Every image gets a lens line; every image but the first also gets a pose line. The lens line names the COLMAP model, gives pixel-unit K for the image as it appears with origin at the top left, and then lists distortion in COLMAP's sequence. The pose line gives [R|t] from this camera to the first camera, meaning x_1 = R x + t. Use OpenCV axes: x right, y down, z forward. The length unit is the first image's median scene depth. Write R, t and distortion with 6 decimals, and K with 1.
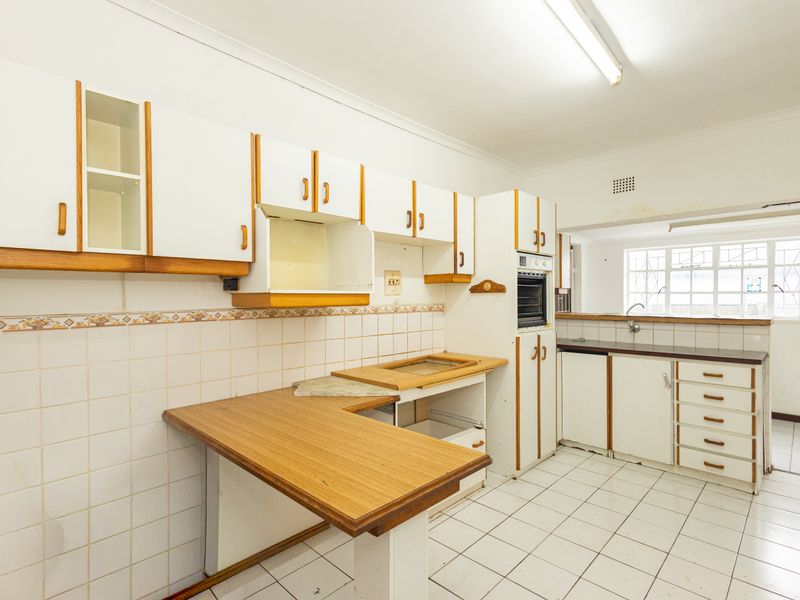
lens RADIAL K [[413.5, 0, 401.4], [0, 413.5, 301.8], [0, 0, 1]] dist [0.007862, 0.000626]
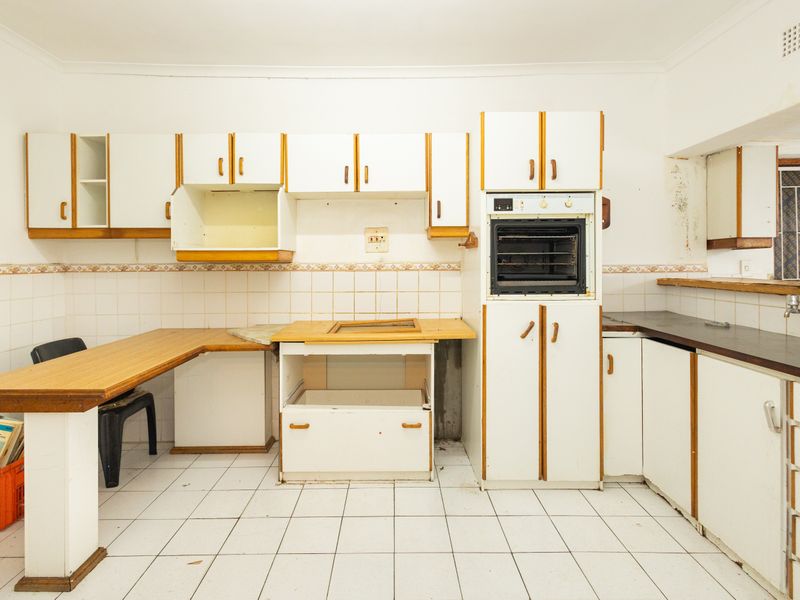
lens RADIAL K [[409.2, 0, 401.0], [0, 409.2, 268.7], [0, 0, 1]] dist [-0.001741, -0.000797]
pose [[0.697034, 0.007465, -0.717000, 0.804612], [-0.008594, 0.999961, 0.002056, 0.022251], [0.716987, 0.004729, 0.697071, 0.414659]]
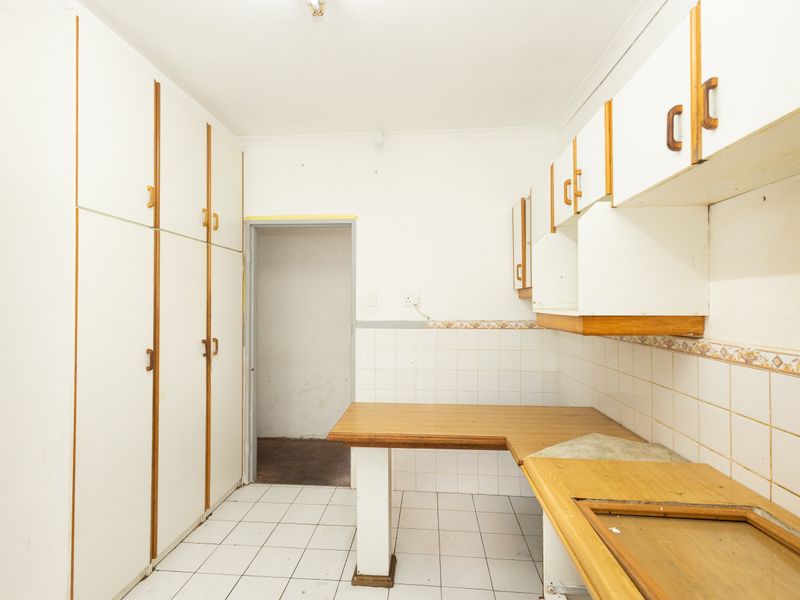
lens RADIAL K [[418.4, 0, 389.4], [0, 418.4, 296.8], [0, 0, 1]] dist [0.007127, 0.000335]
pose [[-0.782780, -0.016943, -0.622067, 0.475236], [-0.021204, 0.999775, -0.000549, -0.034956], [0.621937, 0.012760, -0.782963, 1.135485]]
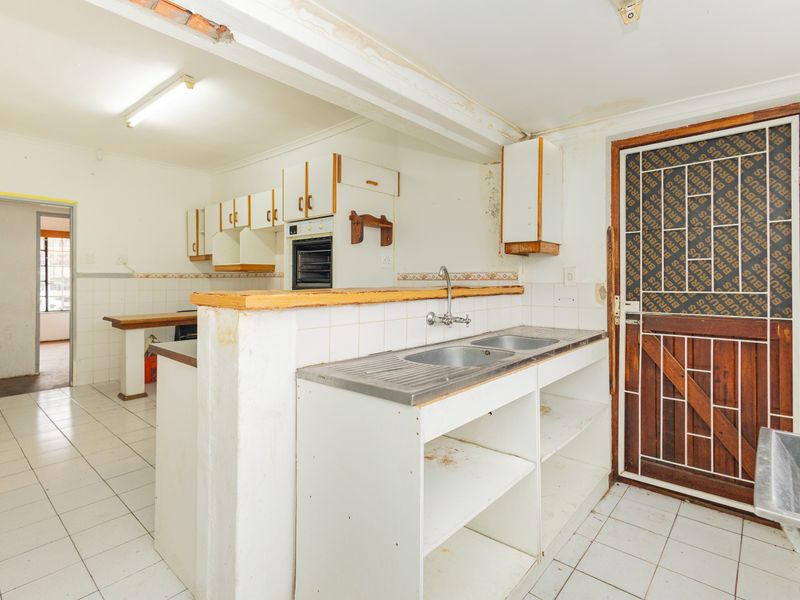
lens RADIAL K [[409.5, 0, 401.2], [0, 409.5, 282.1], [0, 0, 1]] dist [0.012962, 0.000174]
pose [[0.043489, 0.004054, -0.999046, 1.591970], [-0.023388, 0.999722, 0.003038, 0.034755], [0.998780, 0.023233, 0.043572, 1.428846]]
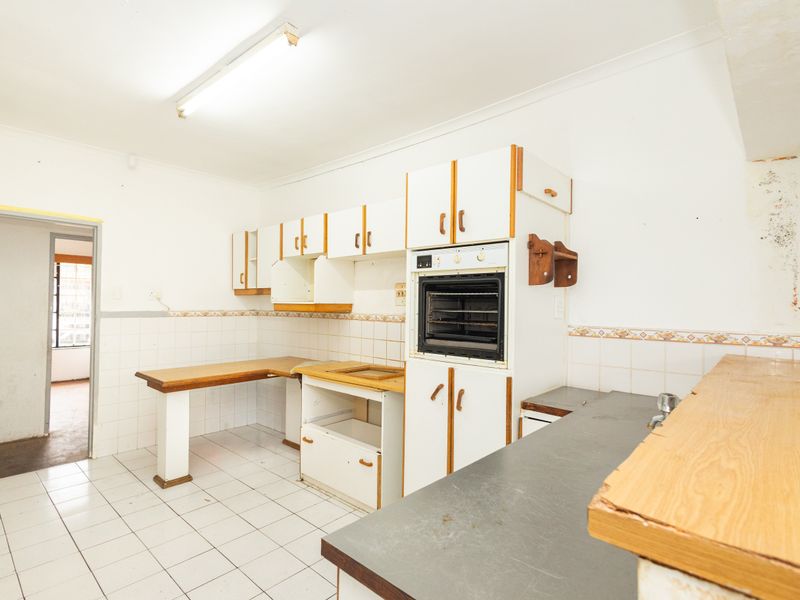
lens RADIAL K [[413.5, 0, 401.4], [0, 413.5, 301.8], [0, 0, 1]] dist [0.007862, 0.000626]
pose [[0.031002, -0.009368, -0.999475, 1.190547], [-0.034582, 0.999347, -0.010439, -0.017920], [0.998921, 0.034887, 0.030658, 1.085539]]
